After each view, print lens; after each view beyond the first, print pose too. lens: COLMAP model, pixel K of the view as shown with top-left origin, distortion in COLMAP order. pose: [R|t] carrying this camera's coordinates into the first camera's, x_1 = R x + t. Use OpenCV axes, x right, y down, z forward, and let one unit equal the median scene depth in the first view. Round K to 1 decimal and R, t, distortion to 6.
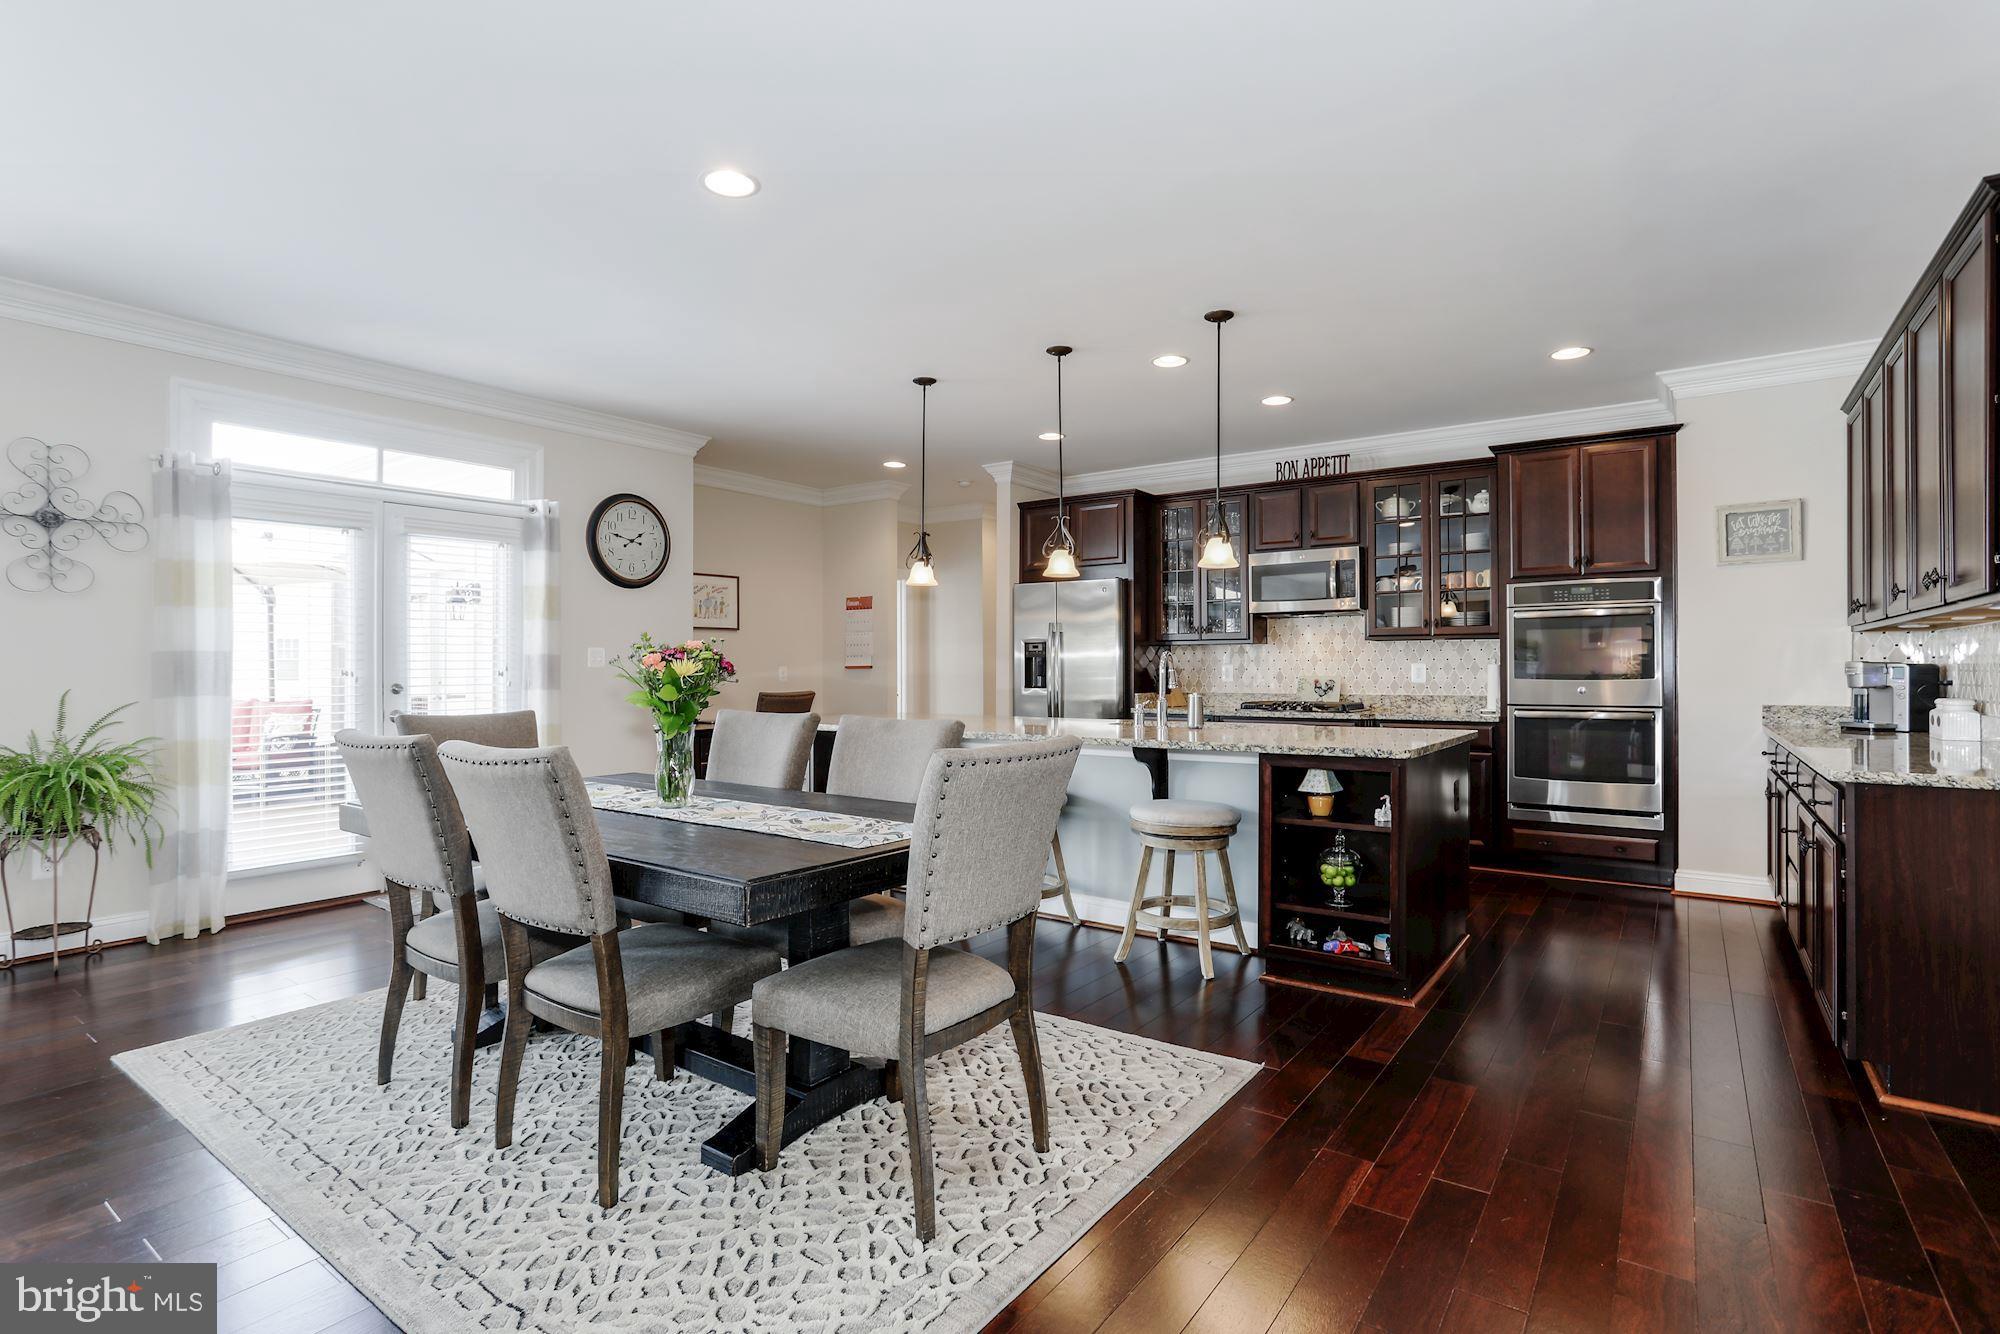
lens RADIAL K [[983.3, 0, 1006.5], [0, 983.3, 664.4], [0, 0, 1]] dist [-0.051199, 0.026497]
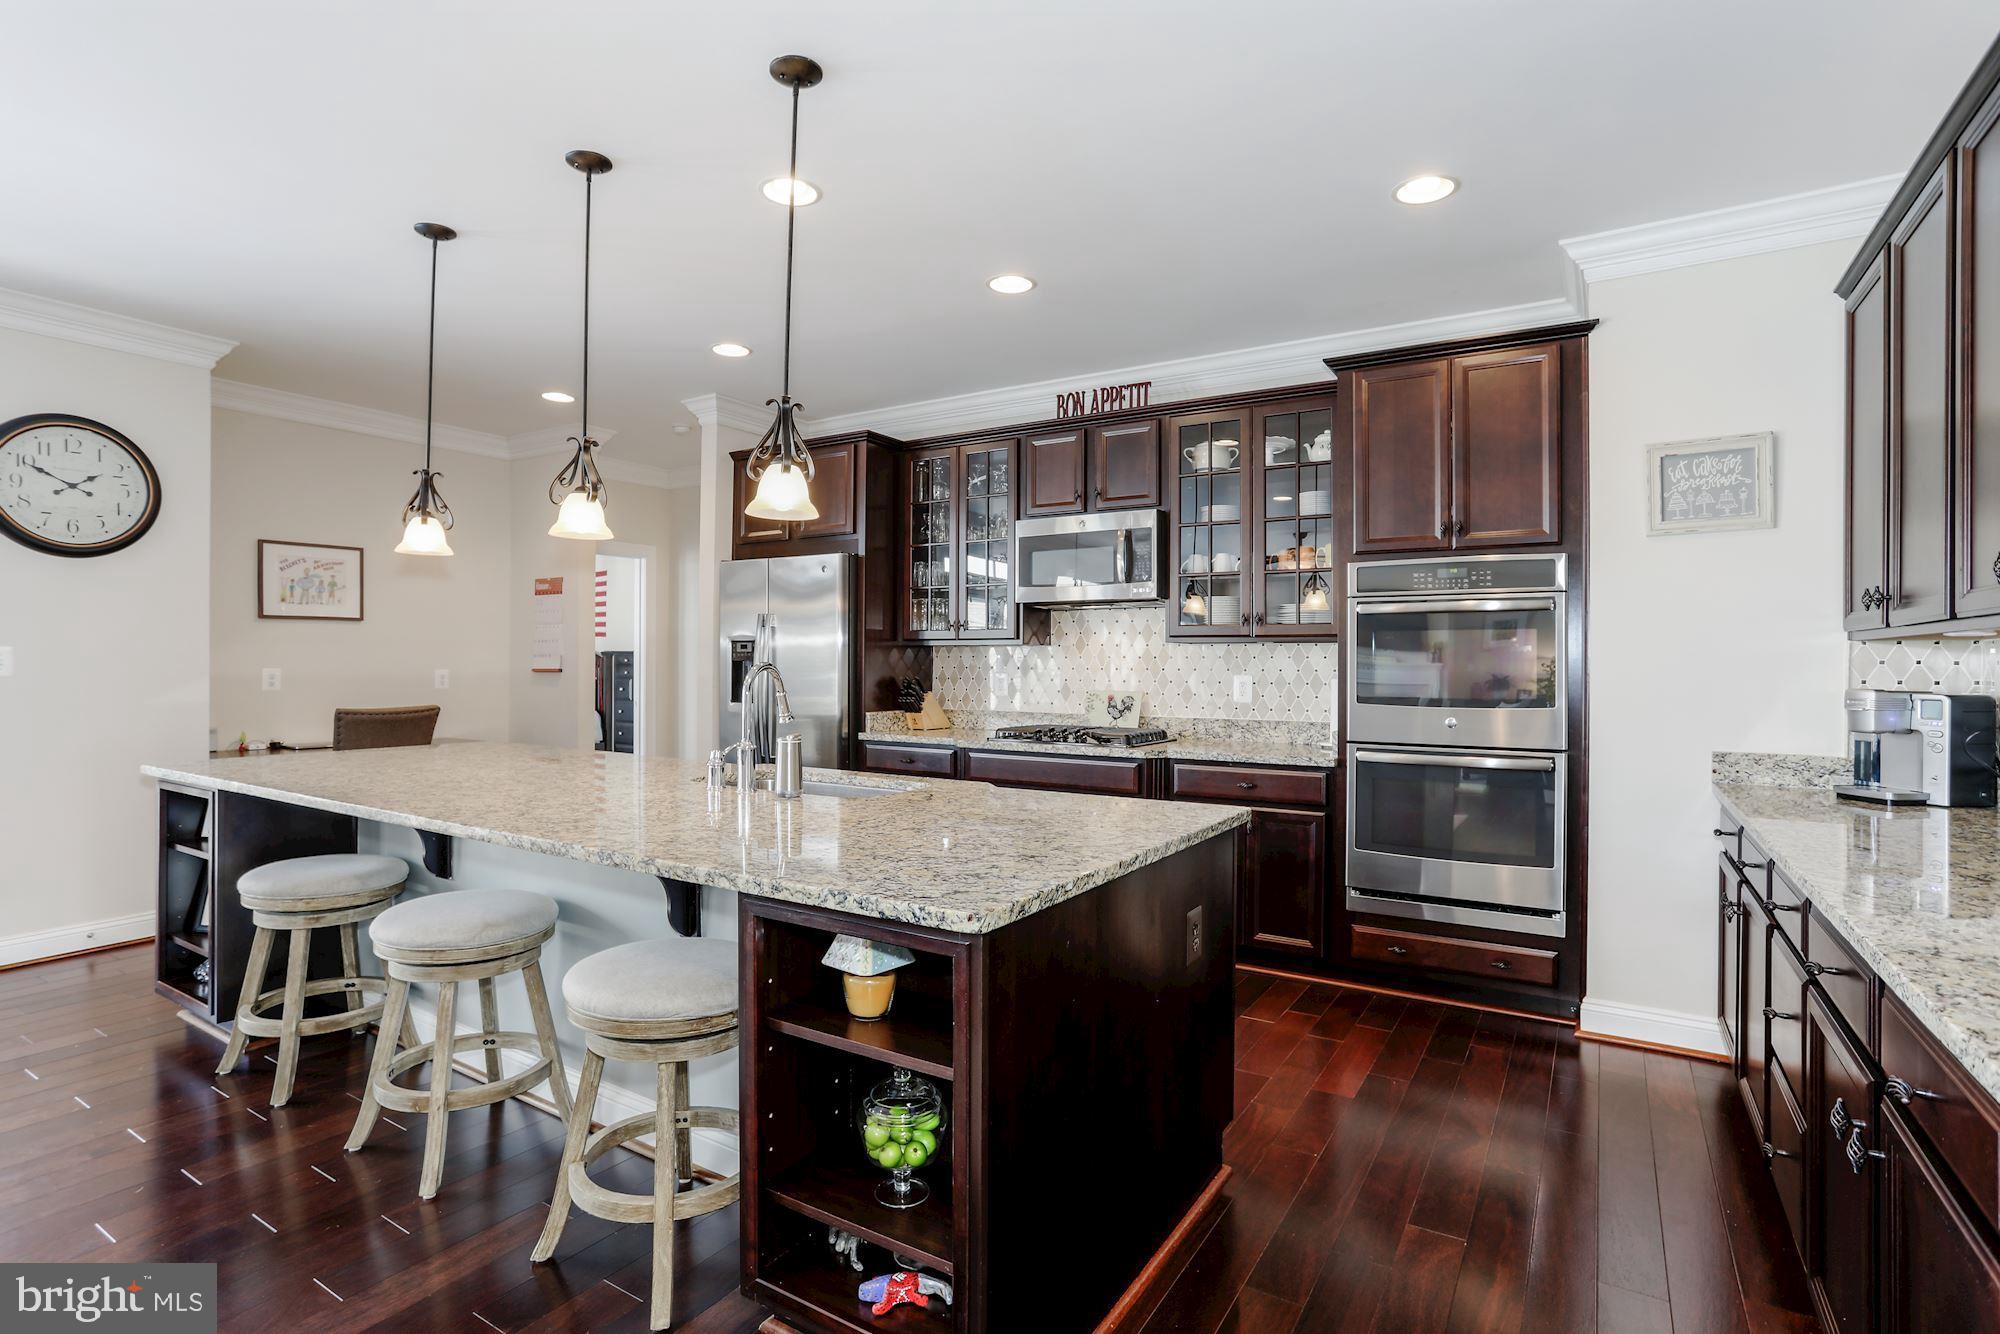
lens RADIAL K [[983.3, 0, 1015.2], [0, 983.3, 657.4], [0, 0, 1]] dist [-0.051199, 0.026497]
pose [[0.997791, 0.006155, 0.066148, 0.258549], [-0.006402, 0.999973, 0.003515, -0.019191], [-0.066125, -0.003930, 0.997804, 0.362295]]
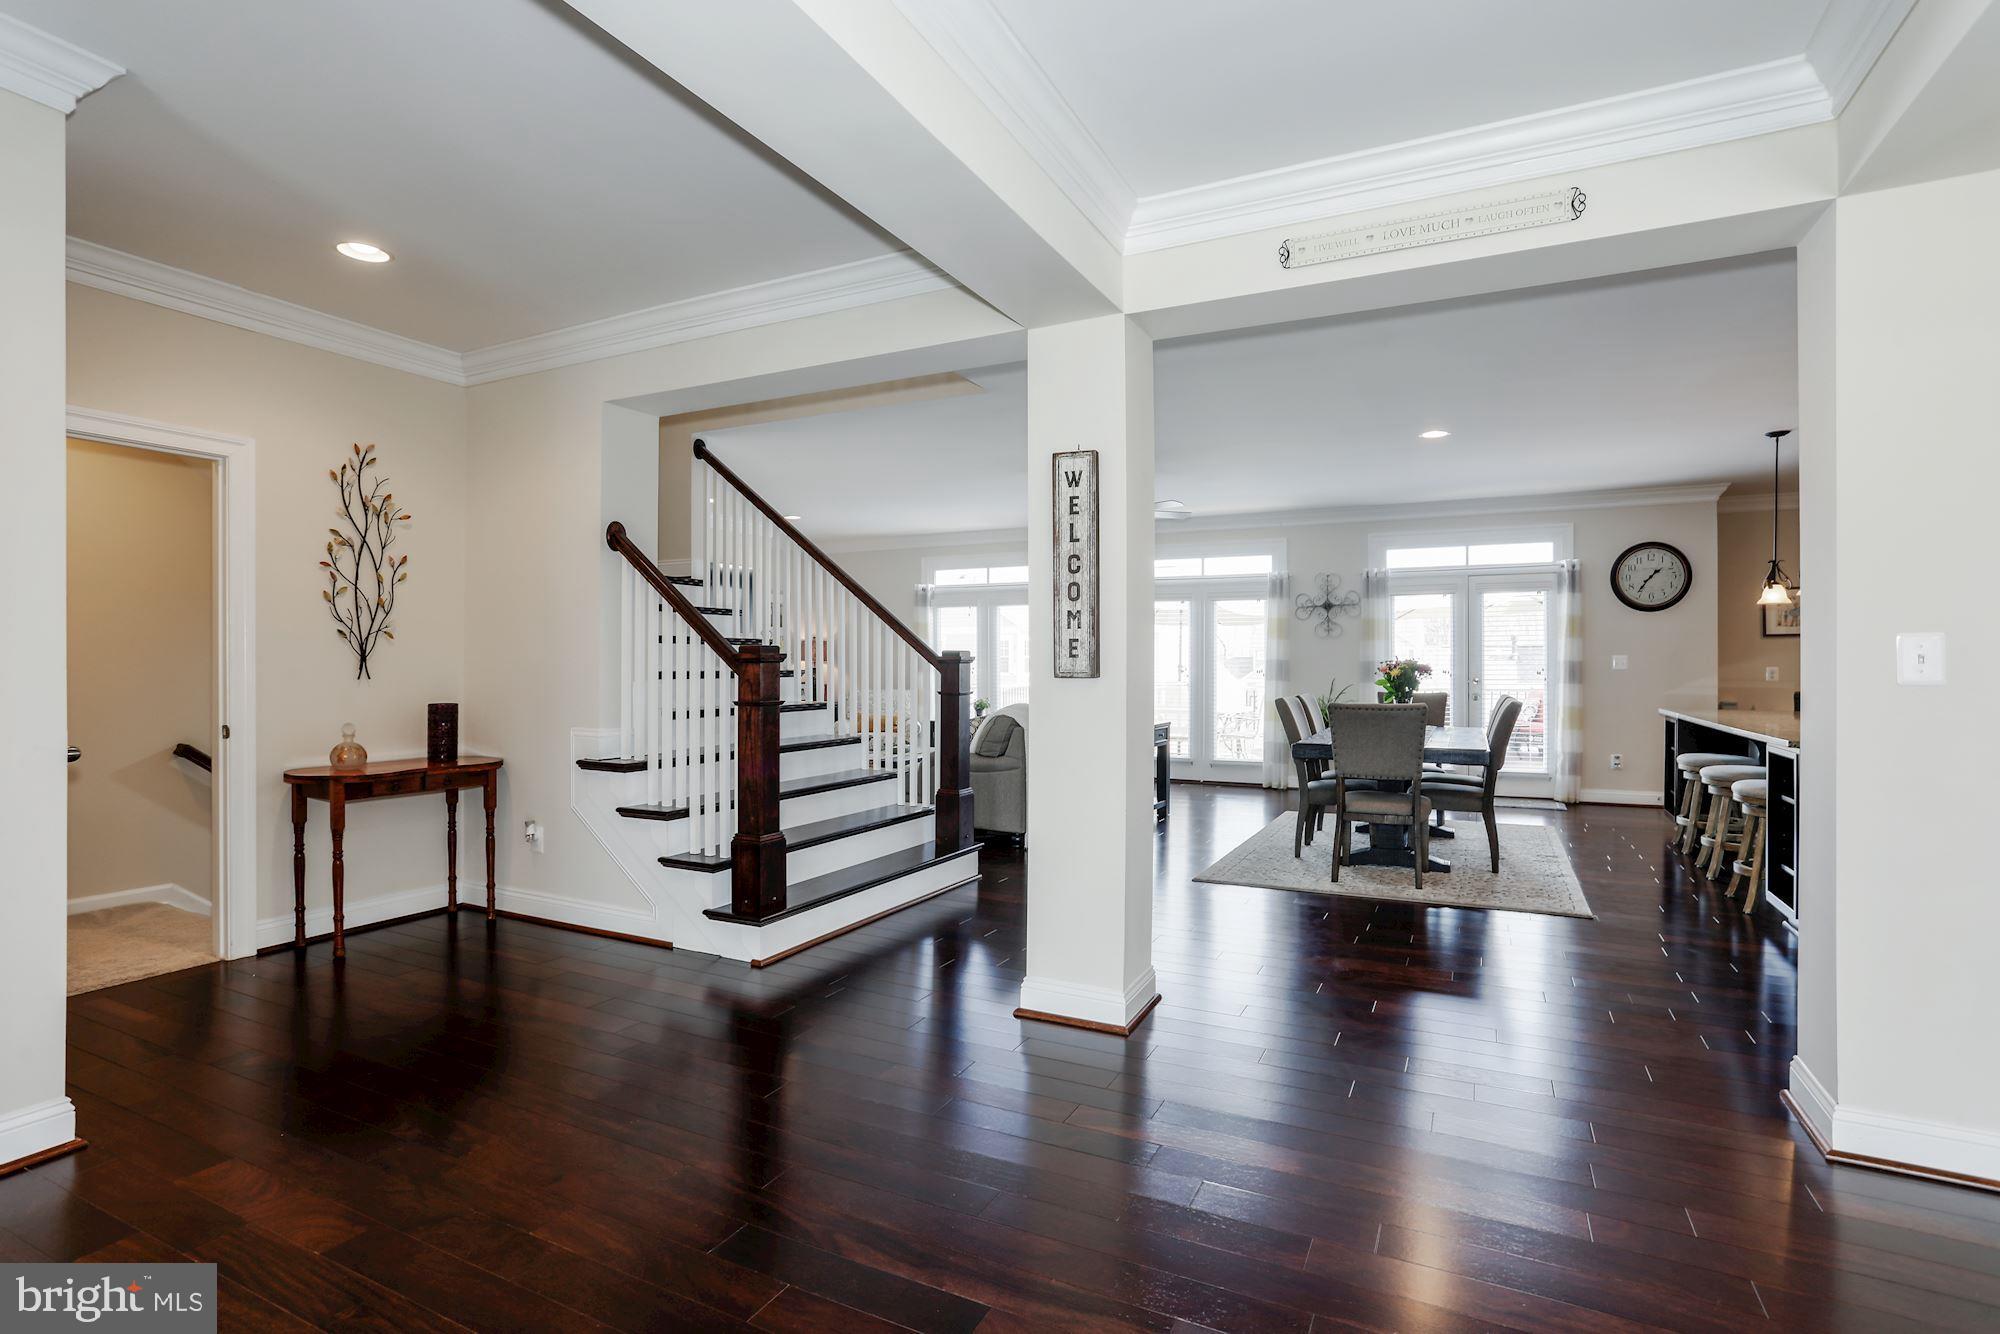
lens RADIAL K [[983.3, 0, 992.1], [0, 983.3, 666.3], [0, 0, 1]] dist [-0.051199, 0.026497]
pose [[0.154653, 0.003281, -0.987963, 0.959550], [0.004875, 0.999980, 0.004084, -0.013784], [0.987957, -0.005448, 0.154634, -0.139260]]
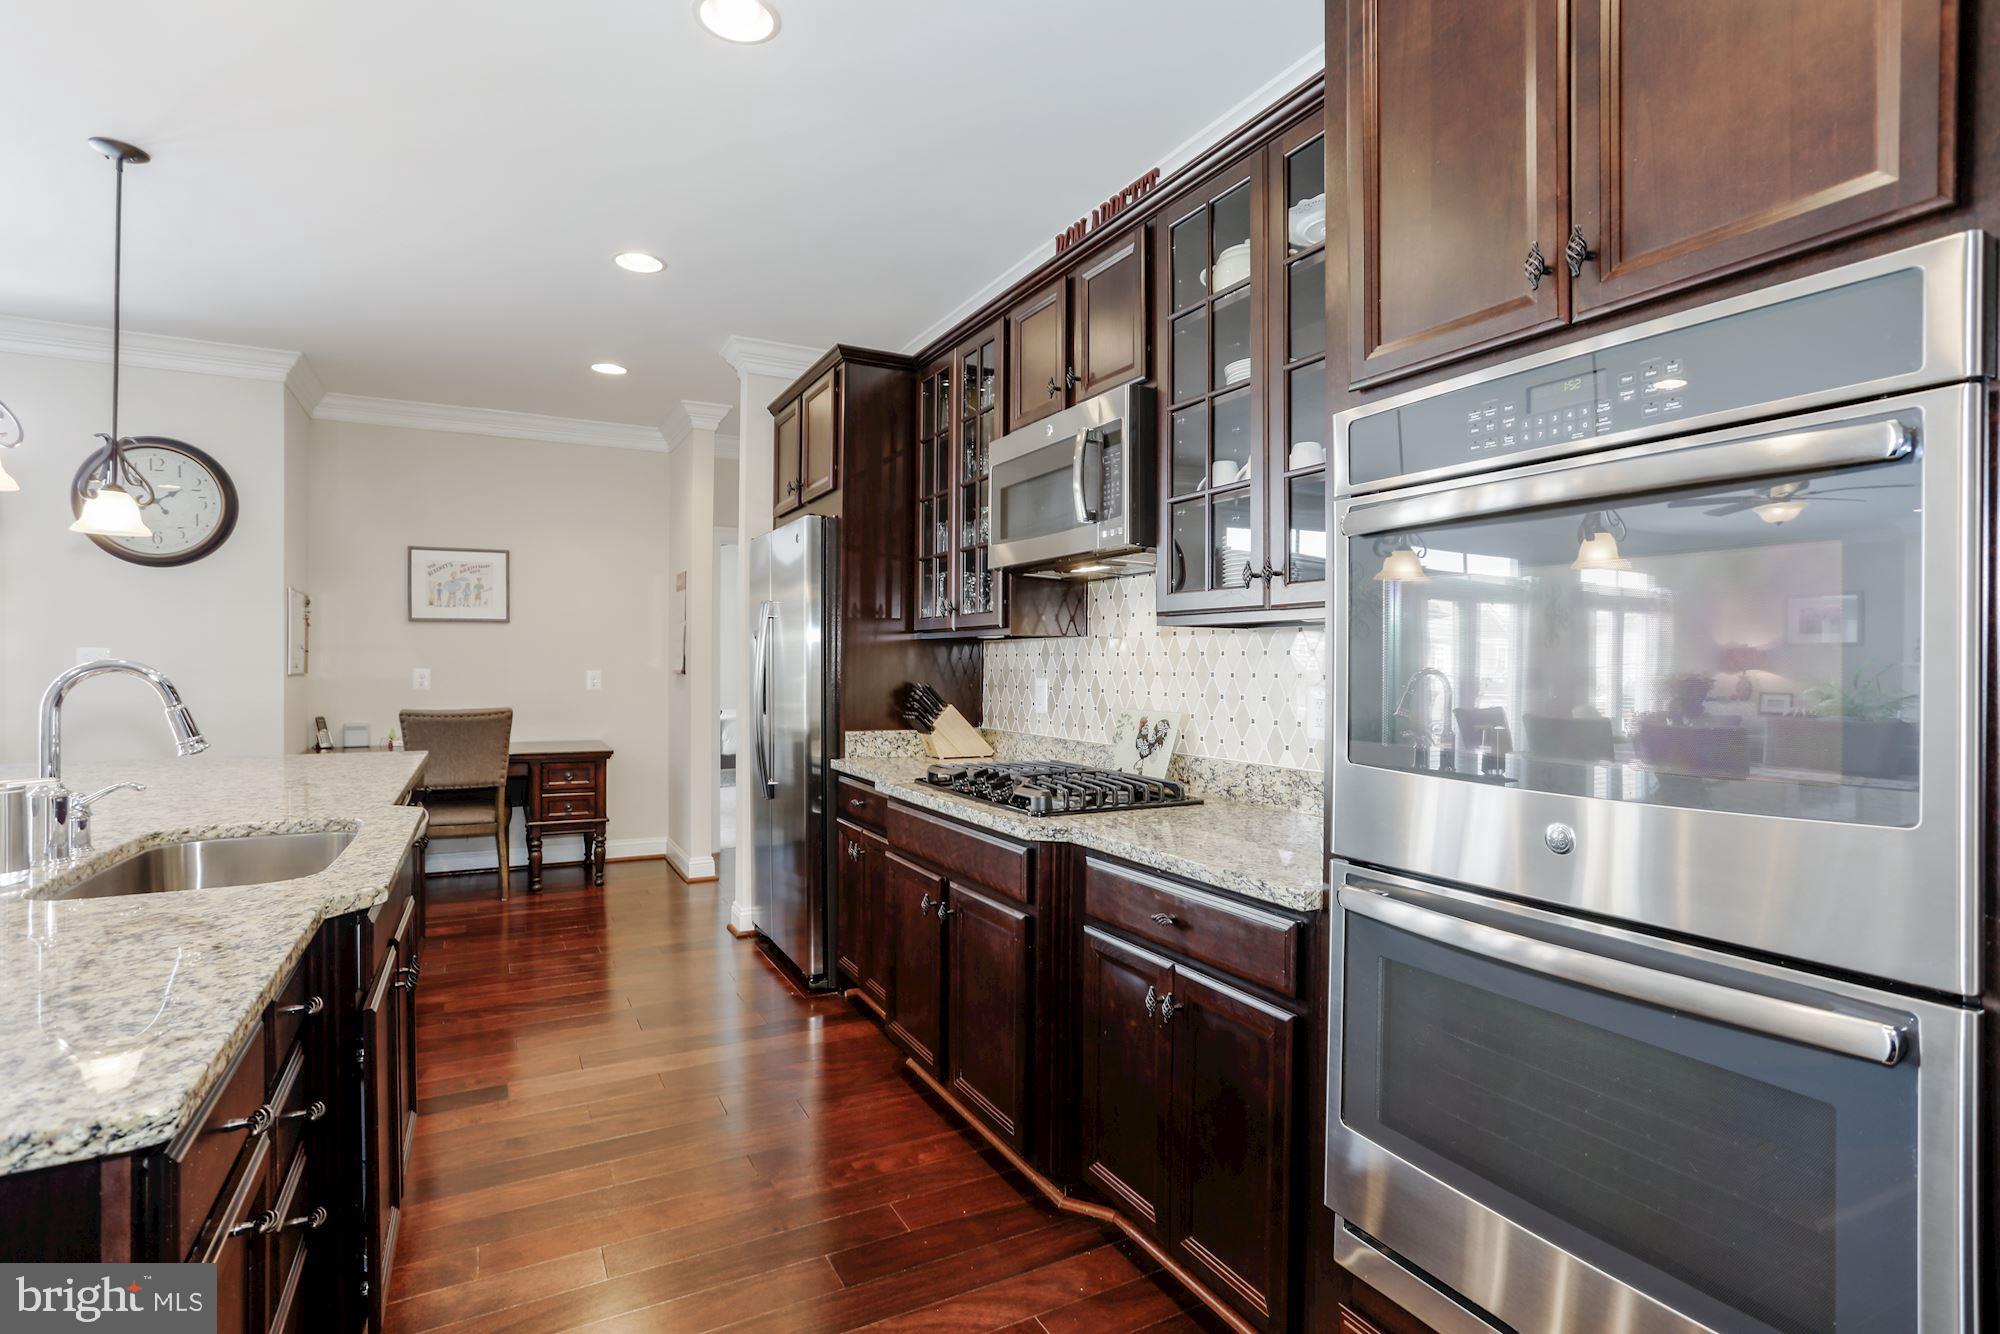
lens RADIAL K [[983.3, 0, 1003.5], [0, 983.3, 660.6], [0, 0, 1]] dist [-0.051199, 0.026497]
pose [[0.892525, 0.004266, -0.450978, 0.599778], [-0.002297, 0.999985, 0.004911, -0.015266], [0.450992, -0.003347, 0.892522, 0.768705]]
